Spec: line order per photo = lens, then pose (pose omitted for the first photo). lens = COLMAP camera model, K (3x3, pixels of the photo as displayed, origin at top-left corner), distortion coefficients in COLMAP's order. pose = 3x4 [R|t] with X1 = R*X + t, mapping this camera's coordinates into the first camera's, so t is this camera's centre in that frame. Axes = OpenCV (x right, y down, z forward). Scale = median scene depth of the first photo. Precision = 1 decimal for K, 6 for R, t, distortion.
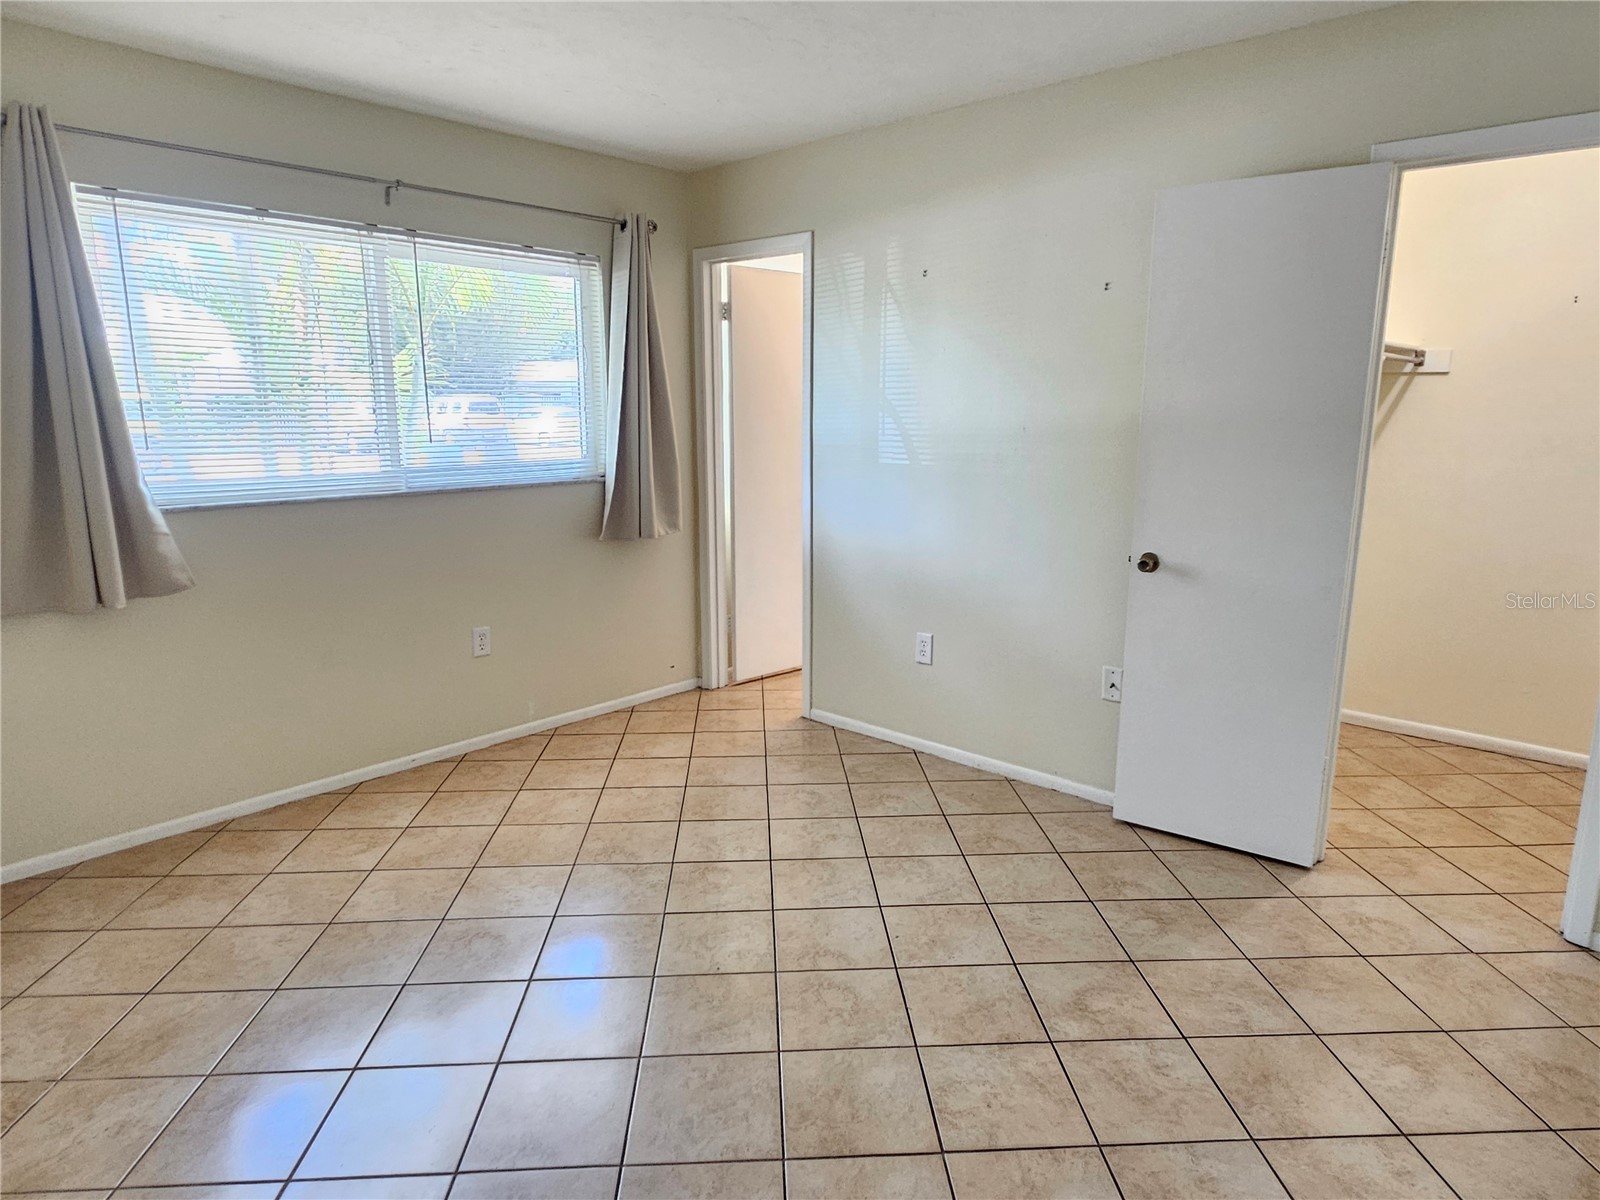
lens RADIAL K [[962.0, 0, 803.4], [0, 962.0, 599.9], [0, 0, 1]] dist [0.003694, -0.001830]
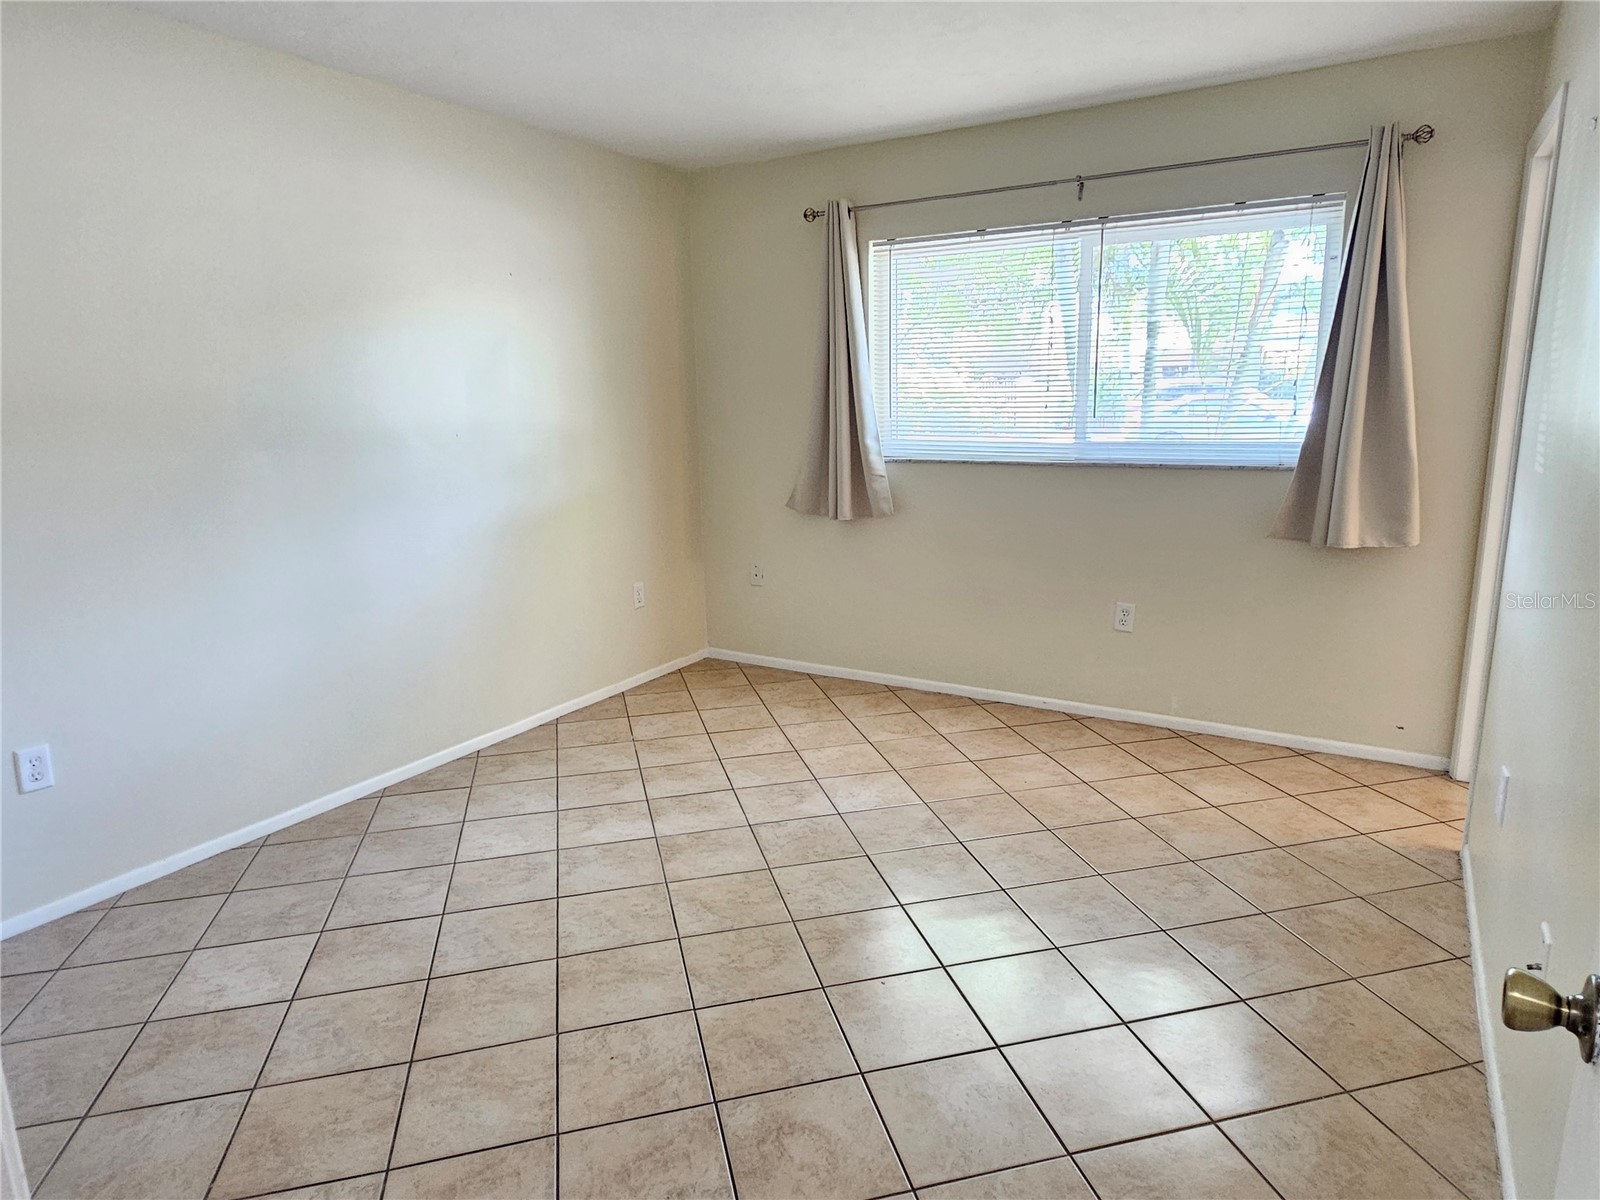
lens RADIAL K [[962.0, 0, 811.1], [0, 962.0, 601.7], [0, 0, 1]] dist [0.003694, -0.001830]
pose [[0.197935, 0.205592, -0.958412, 0.605351], [-0.177959, 0.969045, 0.171120, -0.092579], [0.963926, 0.136687, 0.228395, 0.479566]]
